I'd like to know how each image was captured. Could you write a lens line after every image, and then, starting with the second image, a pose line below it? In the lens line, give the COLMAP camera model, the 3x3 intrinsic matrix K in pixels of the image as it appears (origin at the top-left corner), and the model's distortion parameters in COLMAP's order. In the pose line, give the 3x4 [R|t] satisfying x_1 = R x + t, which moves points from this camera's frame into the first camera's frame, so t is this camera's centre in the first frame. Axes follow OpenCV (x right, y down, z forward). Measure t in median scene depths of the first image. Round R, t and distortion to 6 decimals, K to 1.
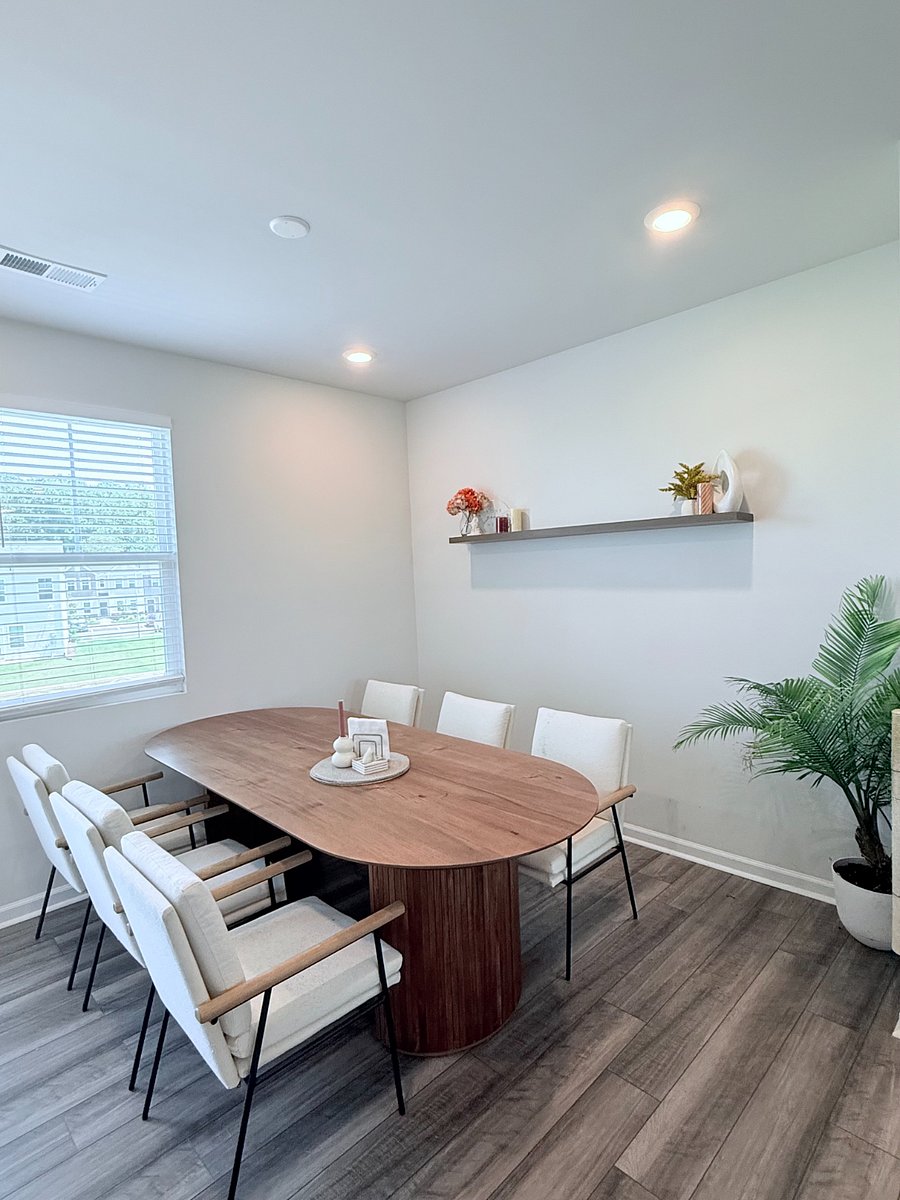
lens RADIAL K [[626.1, 0, 450.0], [0, 626.1, 600.0], [0, 0, 1]] dist [0.002618, 0.000742]
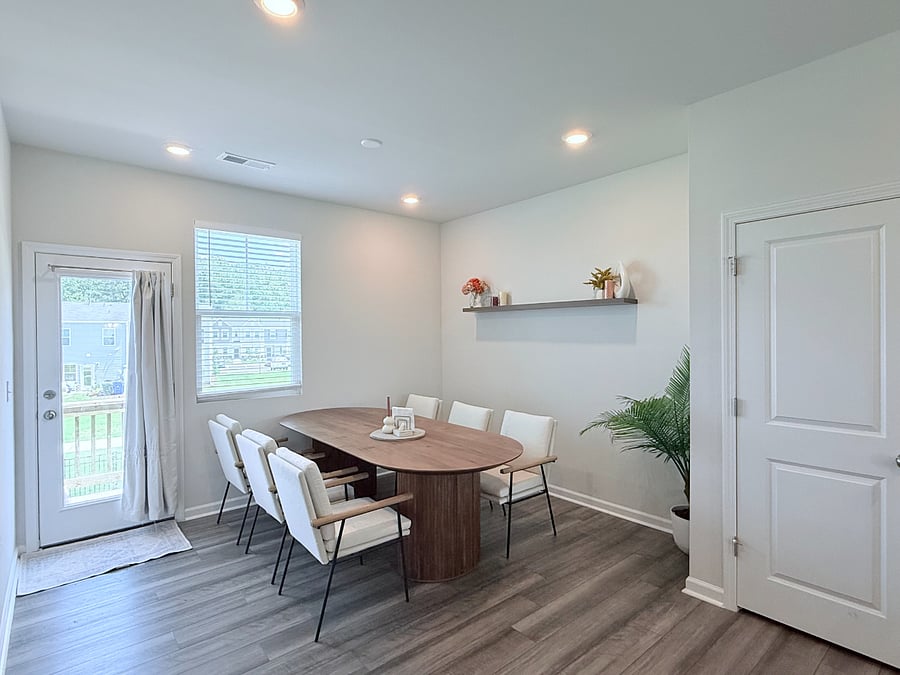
lens RADIAL K [[469.6, 0, 450.0], [0, 469.6, 337.5], [0, 0, 1]] dist [0.002618, 0.000742]
pose [[0.996430, 0.033672, -0.077418, 0.100543], [-0.036463, 0.998724, -0.034934, 0.031659], [0.076143, 0.037633, 0.996386, -0.341169]]
